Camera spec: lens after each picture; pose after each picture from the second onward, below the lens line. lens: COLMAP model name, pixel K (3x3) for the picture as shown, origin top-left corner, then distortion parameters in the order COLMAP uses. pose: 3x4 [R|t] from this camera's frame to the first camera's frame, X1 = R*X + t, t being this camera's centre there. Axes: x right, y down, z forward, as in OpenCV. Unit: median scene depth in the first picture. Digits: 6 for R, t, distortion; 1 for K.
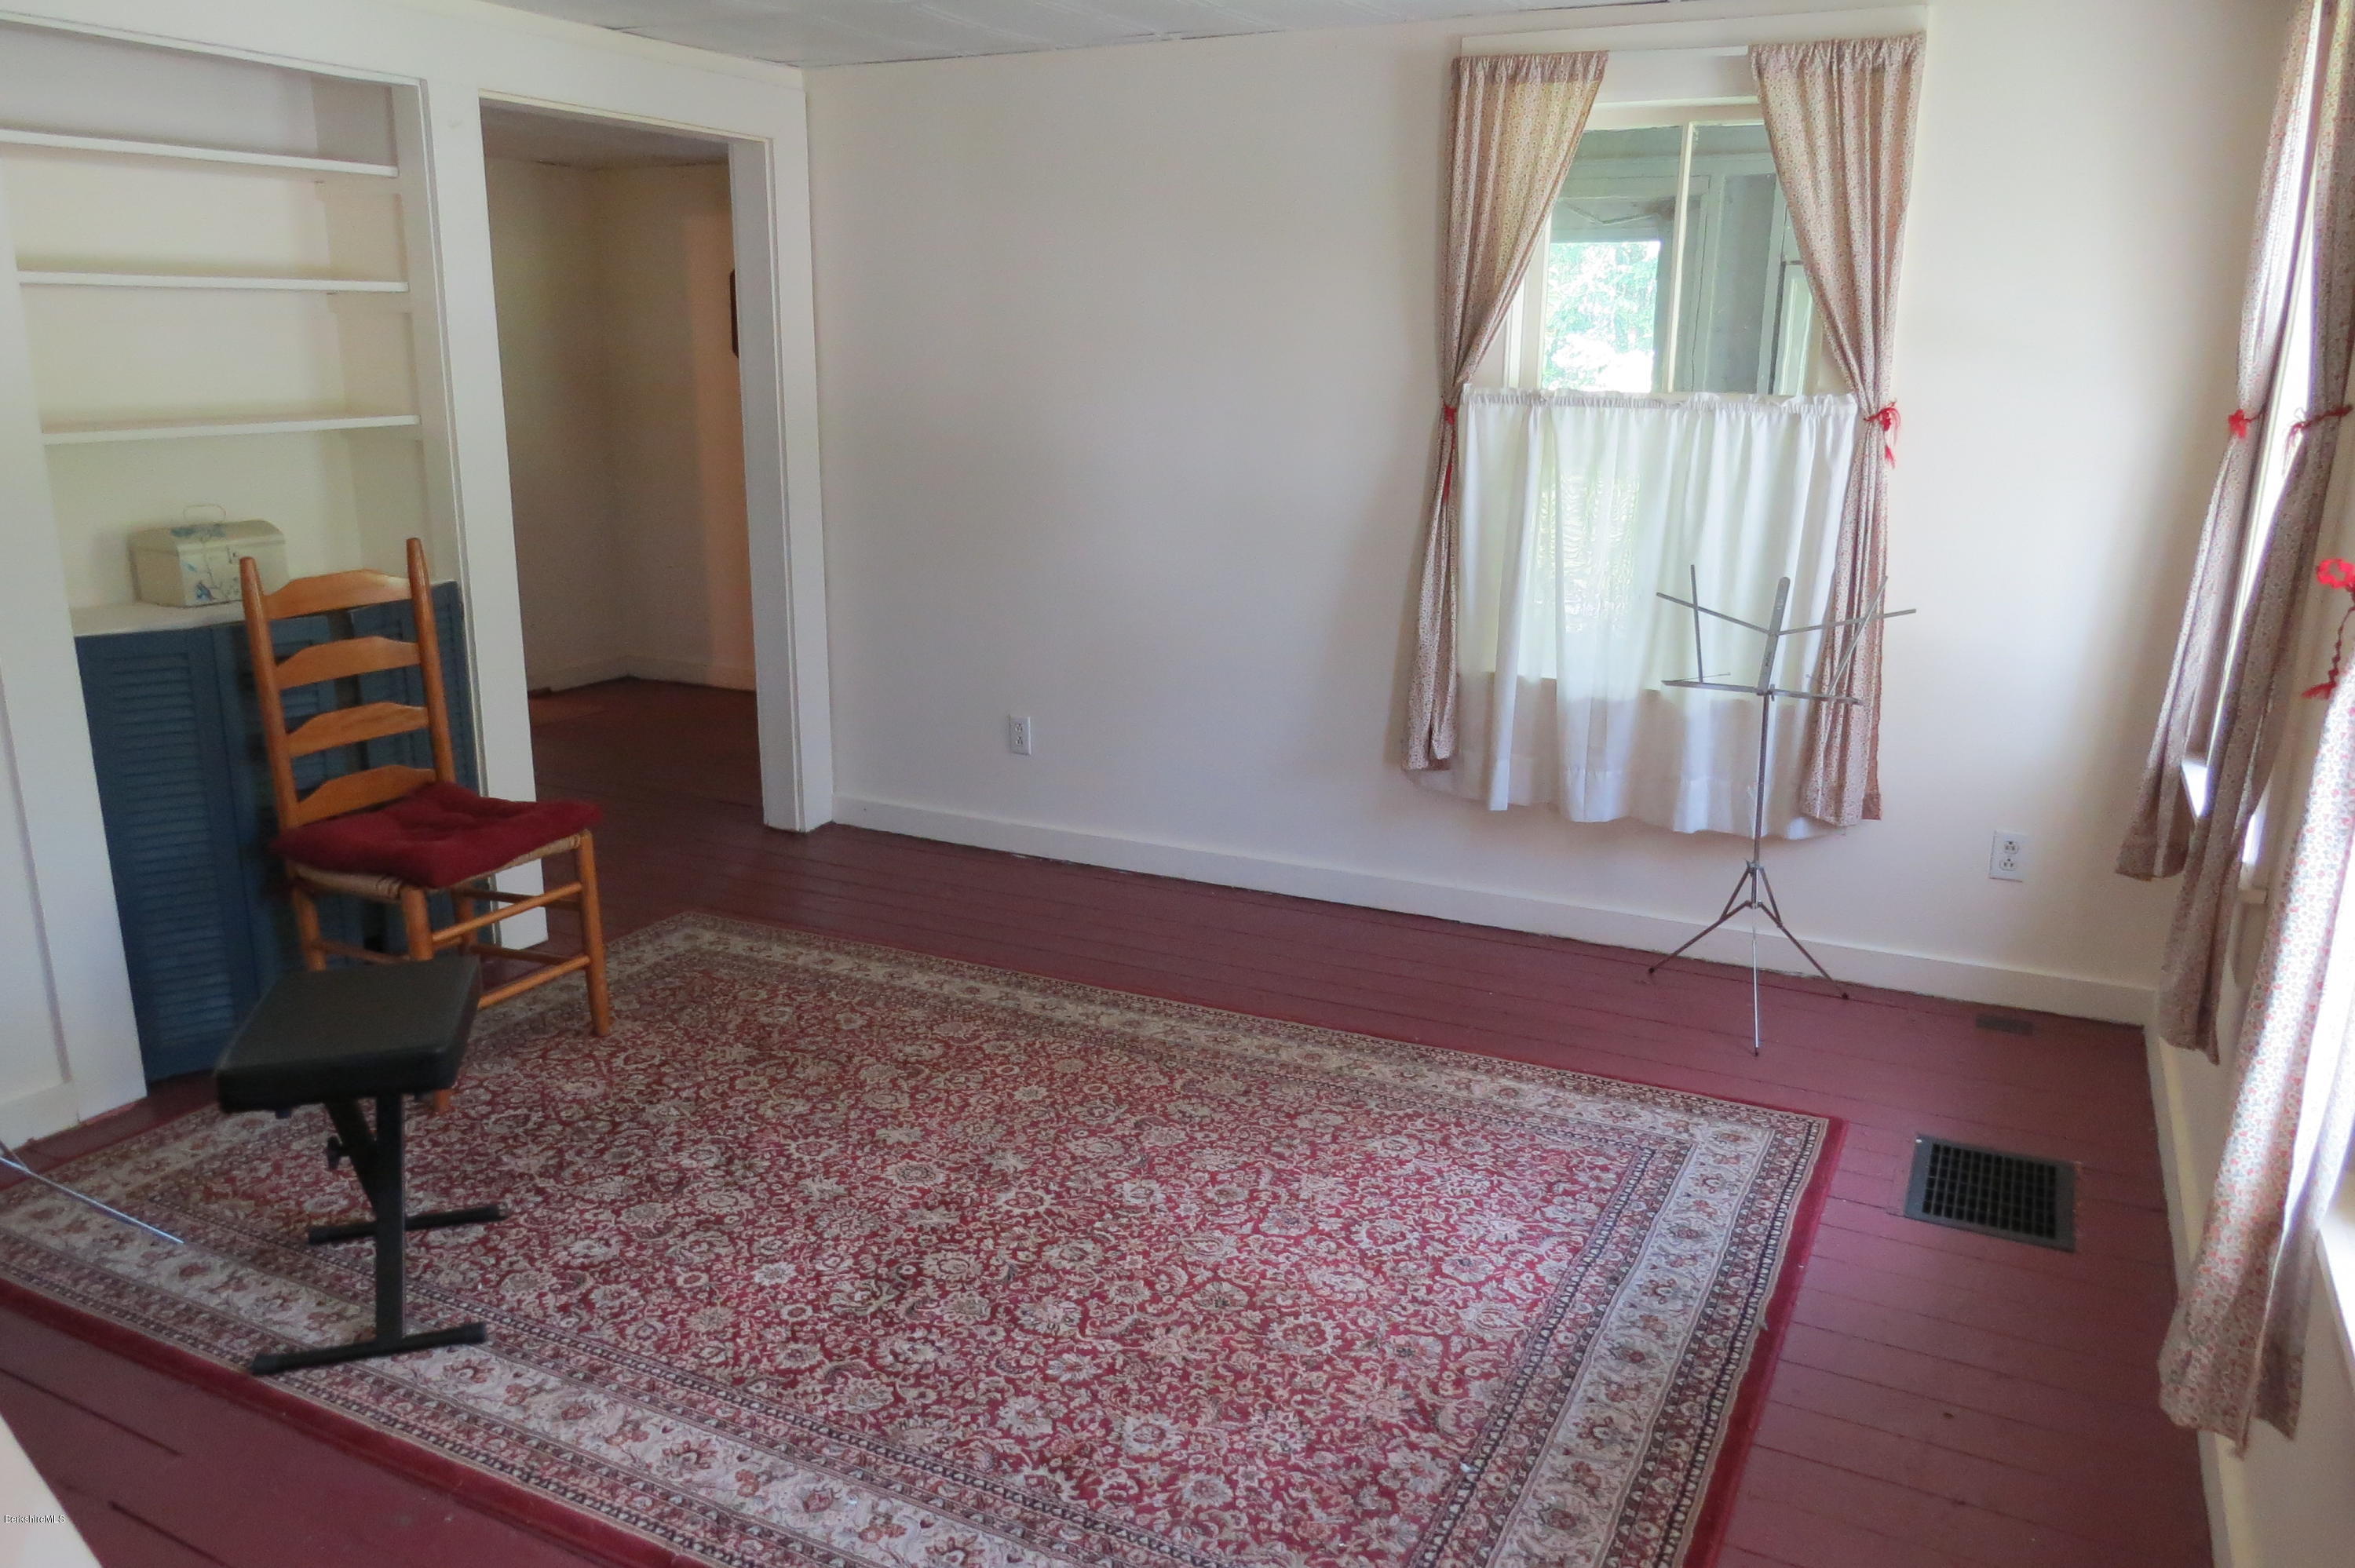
lens RADIAL K [[1673.2, 0, 1177.0], [0, 1673.2, 793.1], [0, 0, 1]] dist [-0.022731, 0.009101]
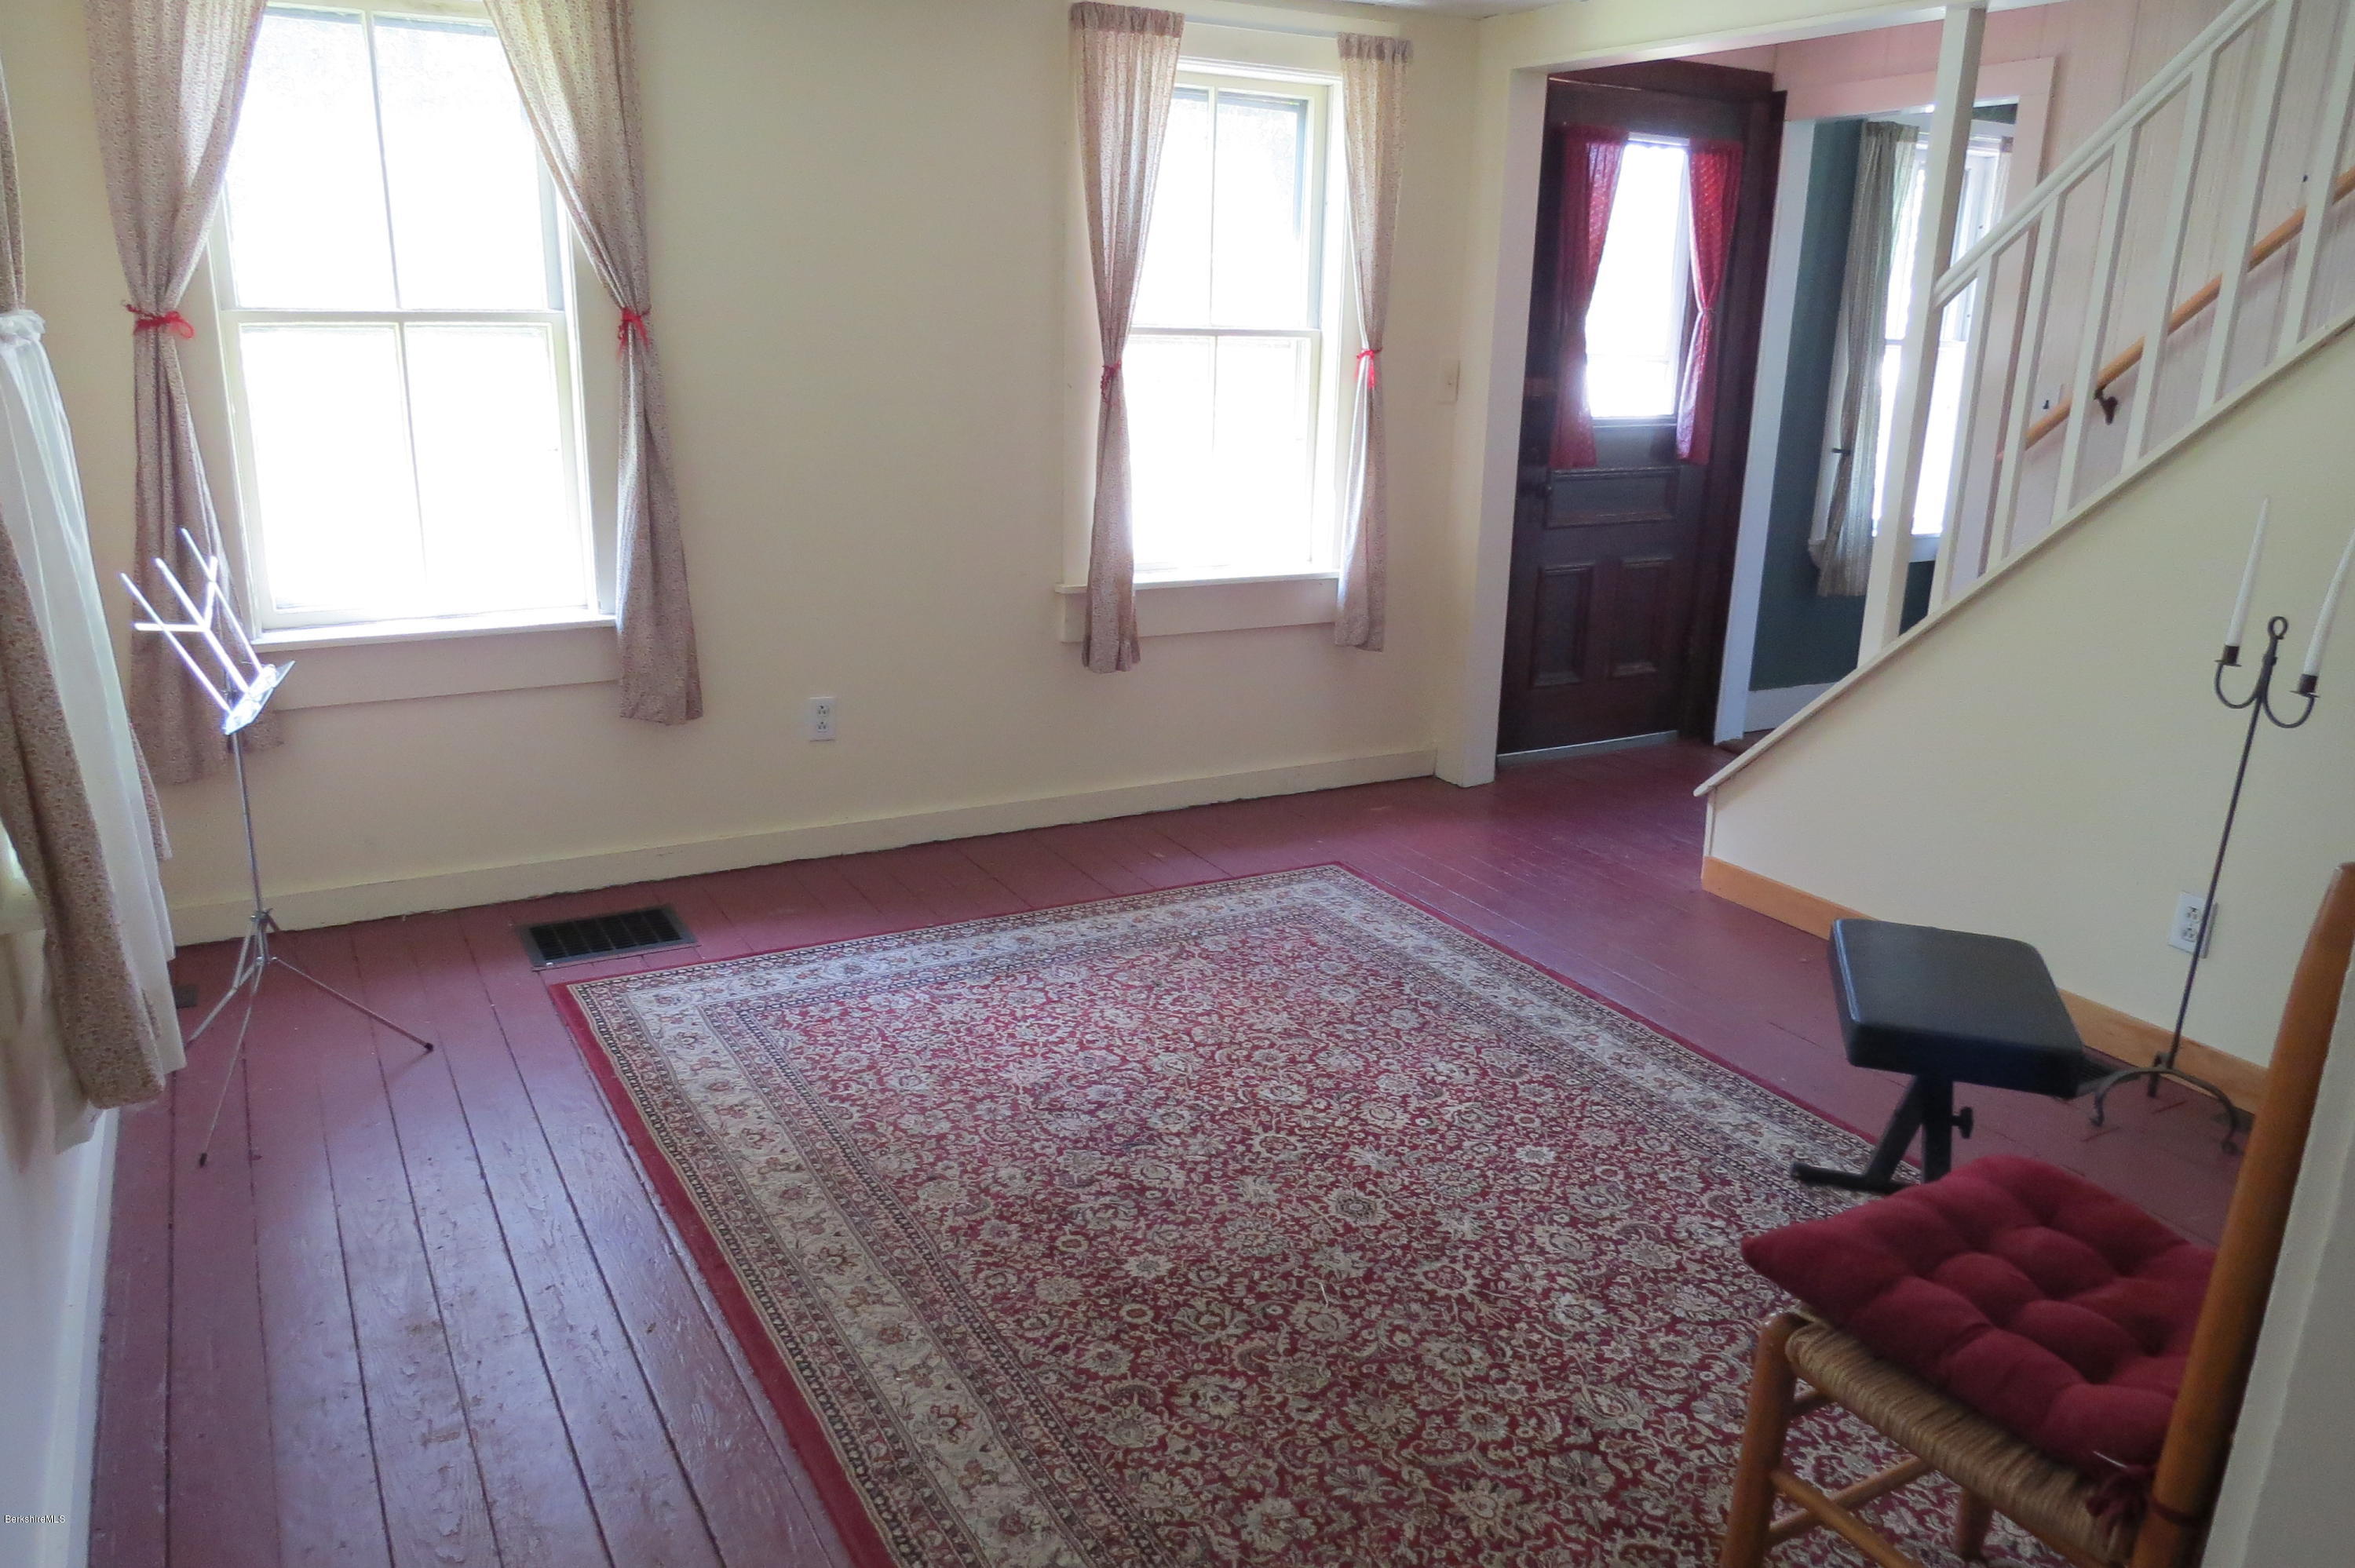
lens RADIAL K [[1673.2, 0, 1178.2], [0, 1673.2, 789.9], [0, 0, 1]] dist [-0.022731, 0.009101]
pose [[-0.836577, -0.184361, 0.515897, -0.545035], [0.105404, 0.869920, 0.481798, -0.452422], [-0.537613, 0.457438, -0.708323, 1.726600]]
